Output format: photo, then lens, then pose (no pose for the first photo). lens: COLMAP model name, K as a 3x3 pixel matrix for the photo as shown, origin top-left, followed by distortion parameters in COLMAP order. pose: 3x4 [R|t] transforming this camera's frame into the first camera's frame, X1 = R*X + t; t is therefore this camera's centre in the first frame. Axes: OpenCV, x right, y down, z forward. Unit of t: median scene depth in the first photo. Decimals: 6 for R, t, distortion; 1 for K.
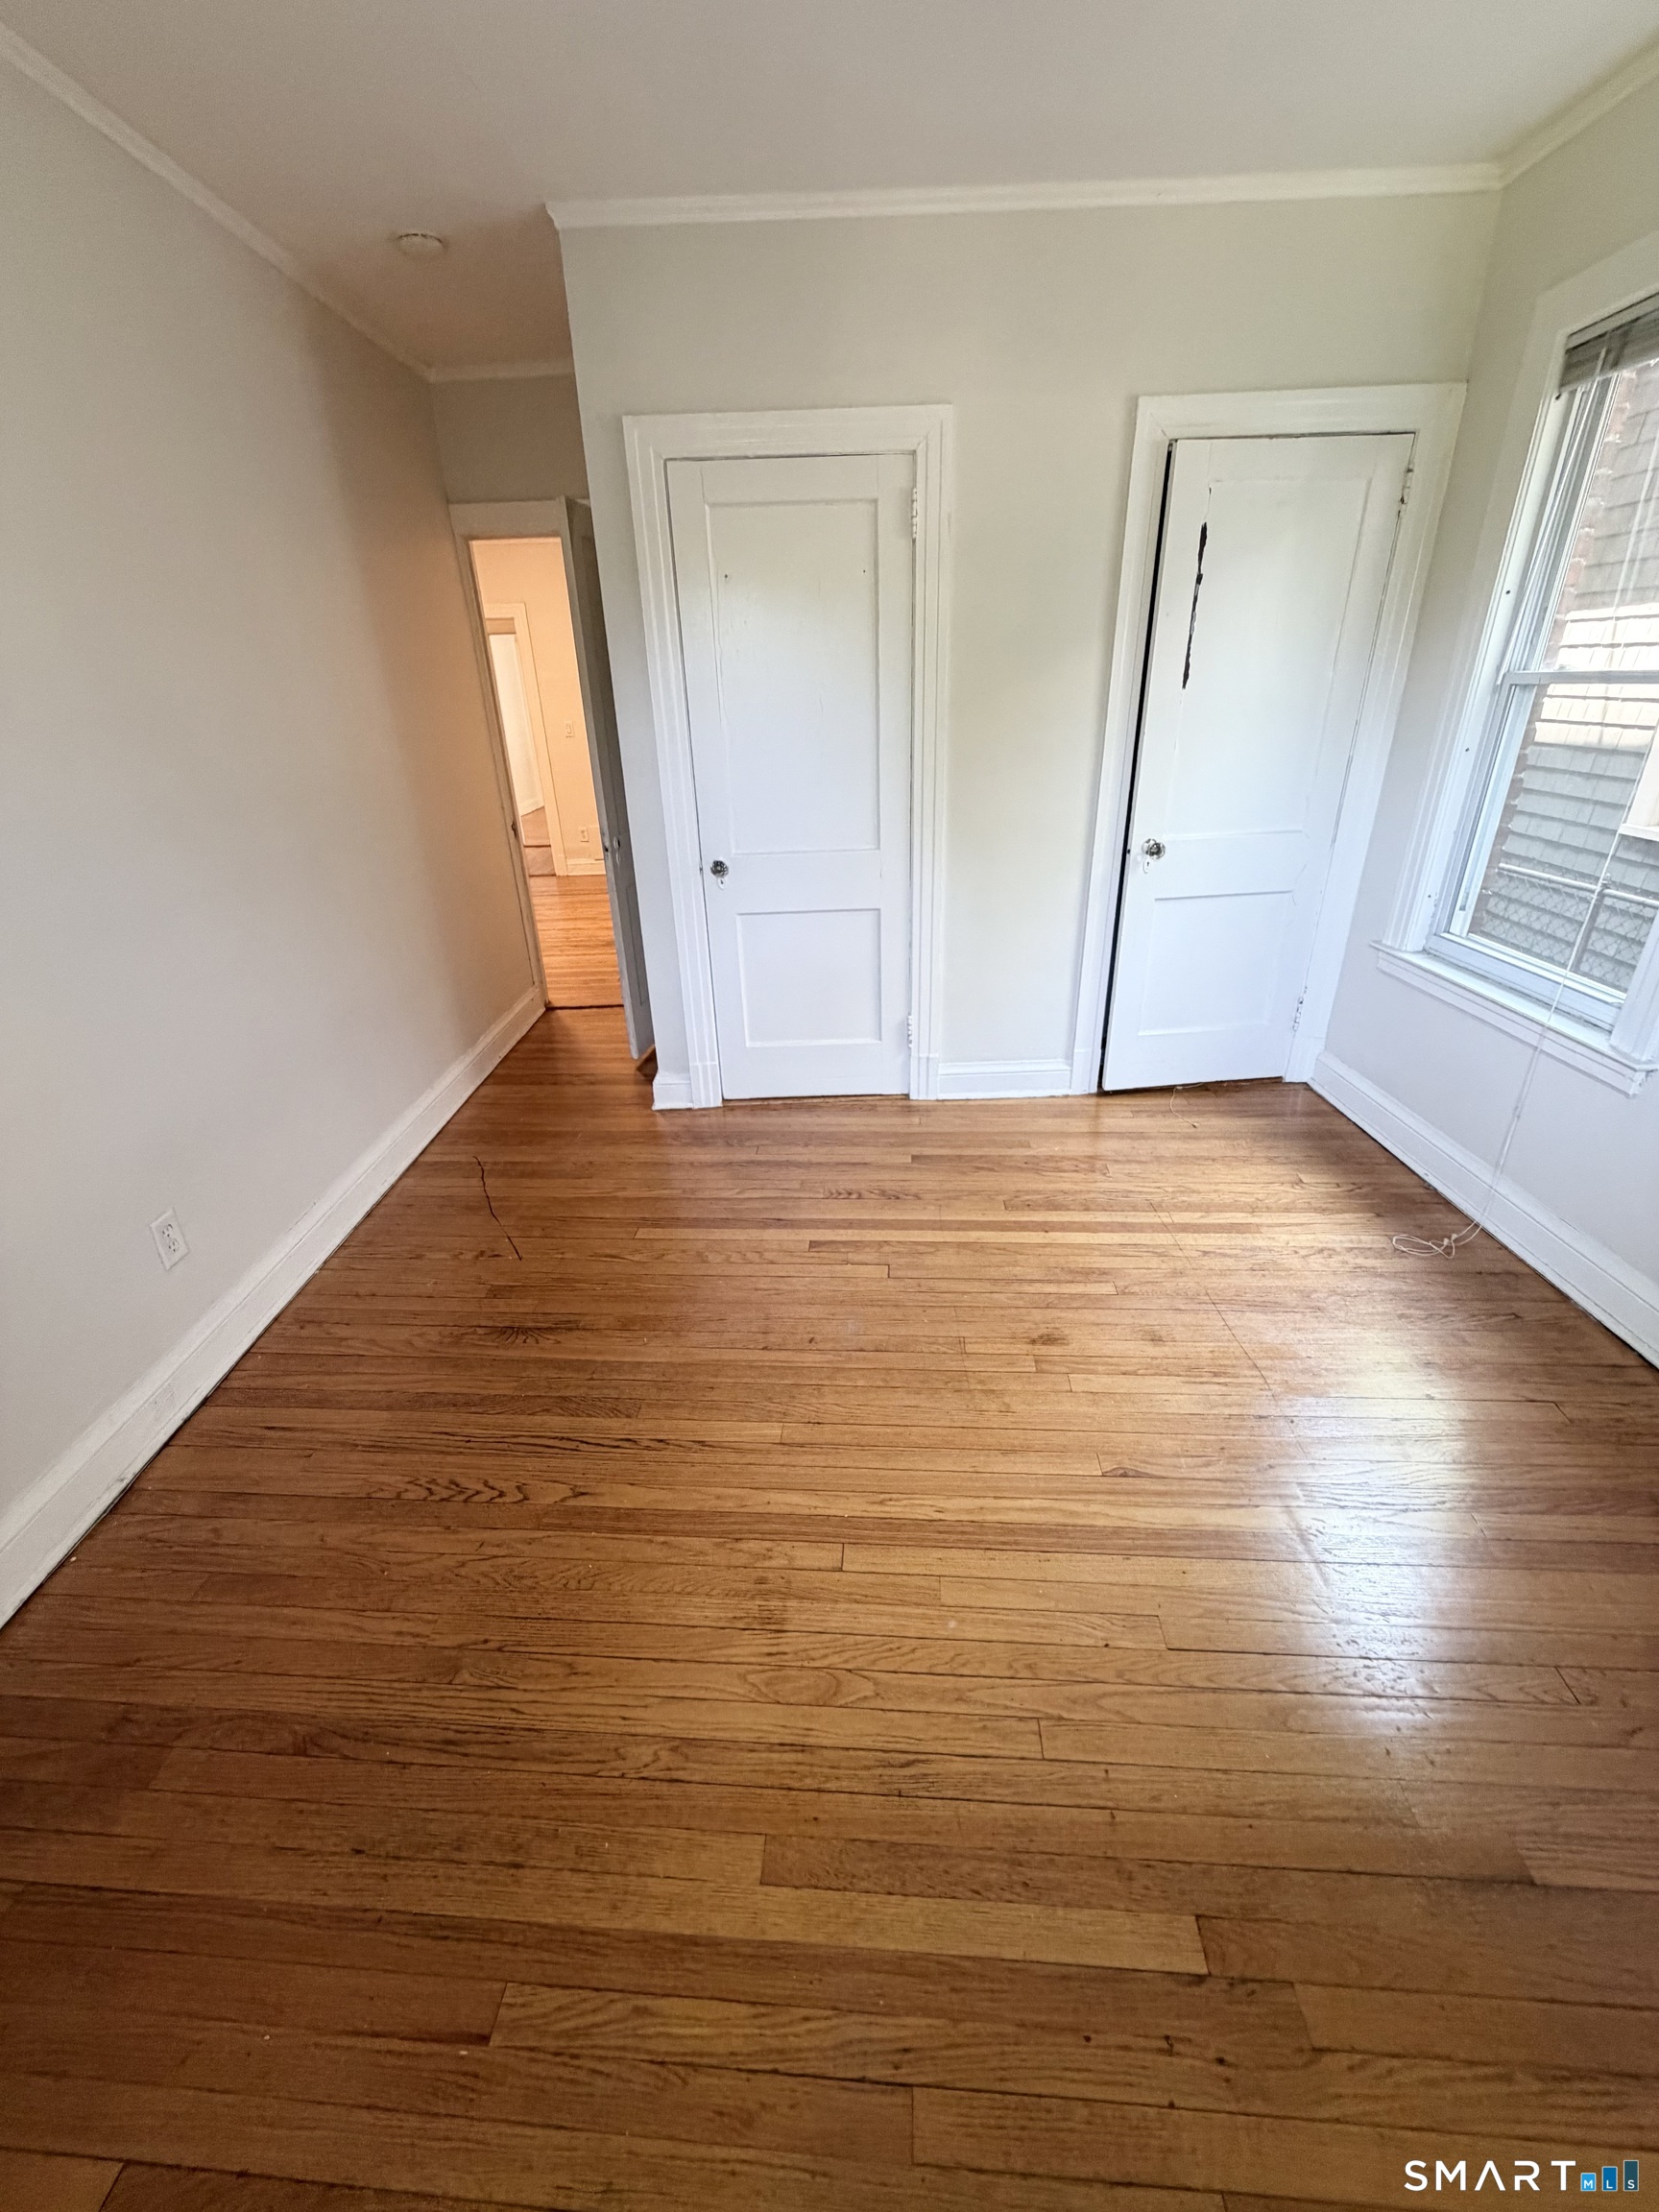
lens RADIAL K [[880.7, 0, 831.6], [0, 880.7, 1096.2], [0, 0, 1]] dist [-0.000708, 0.000152]
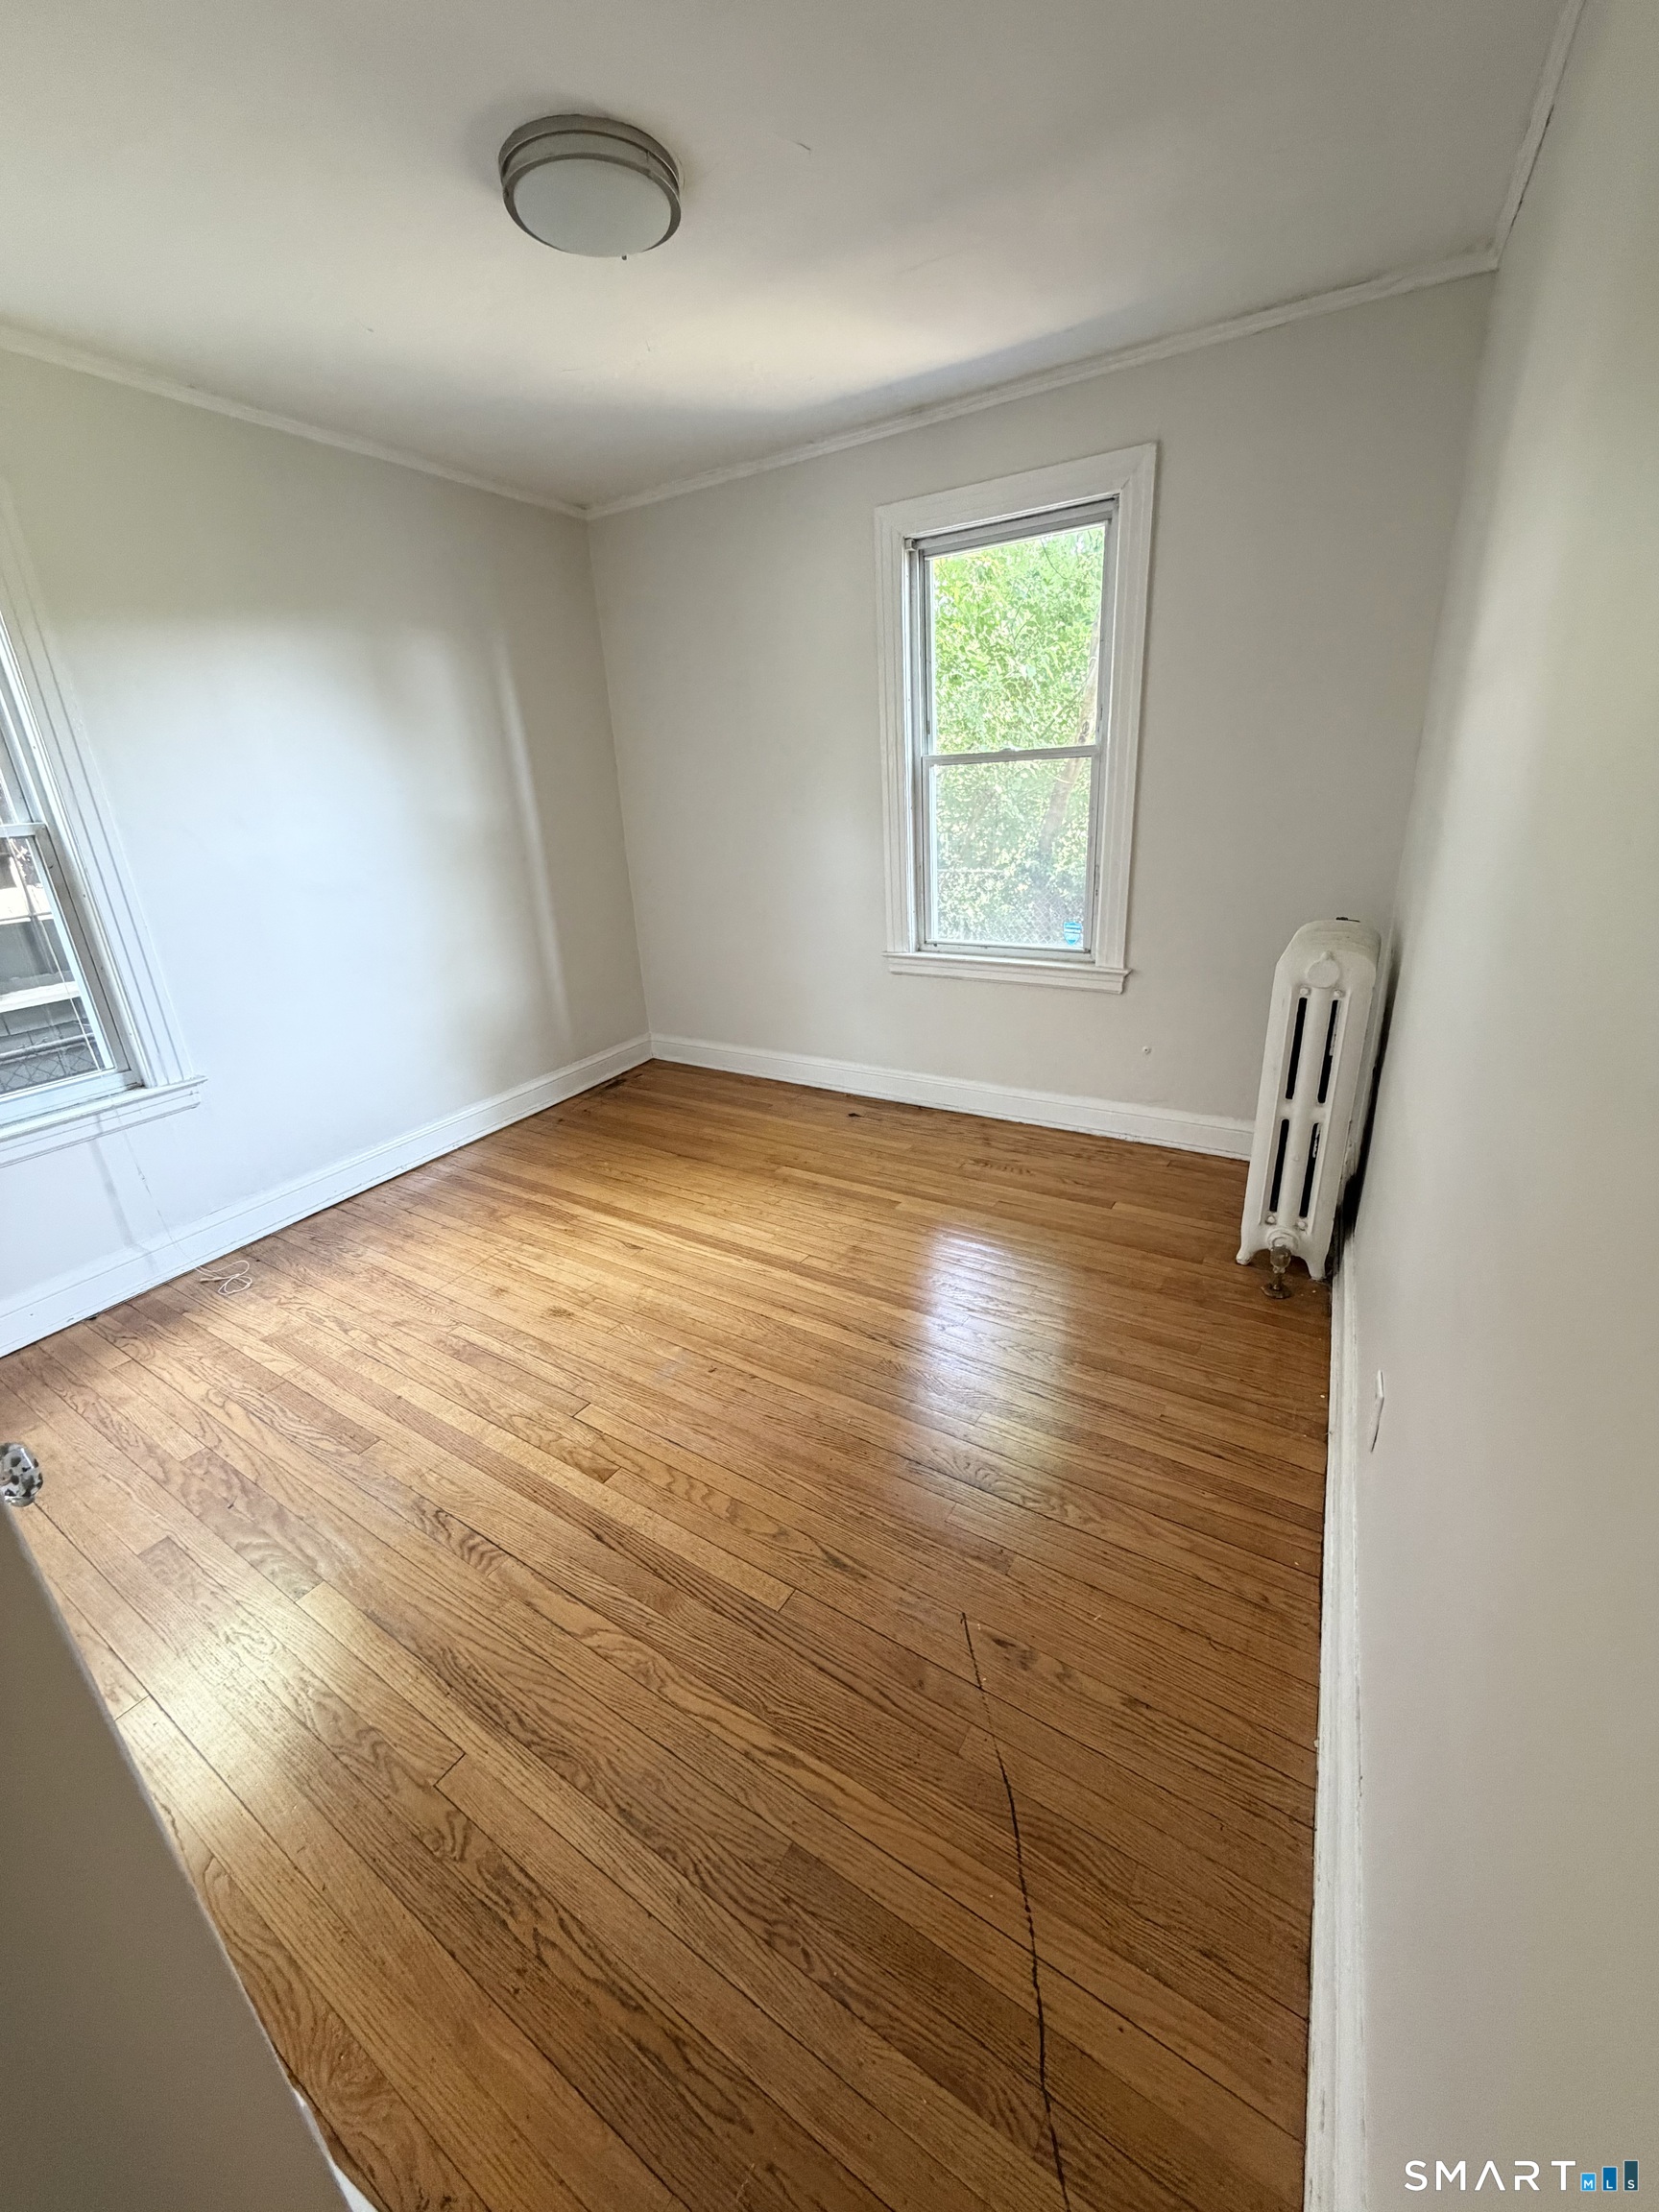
lens RADIAL K [[880.7, 0, 829.7], [0, 880.7, 1108.0], [0, 0, 1]] dist [-0.000708, 0.000152]
pose [[-0.871438, -0.101453, 0.479898, -0.585892], [0.274760, 0.709508, 0.648926, -0.563509], [-0.406327, 0.697357, -0.590417, 1.262815]]
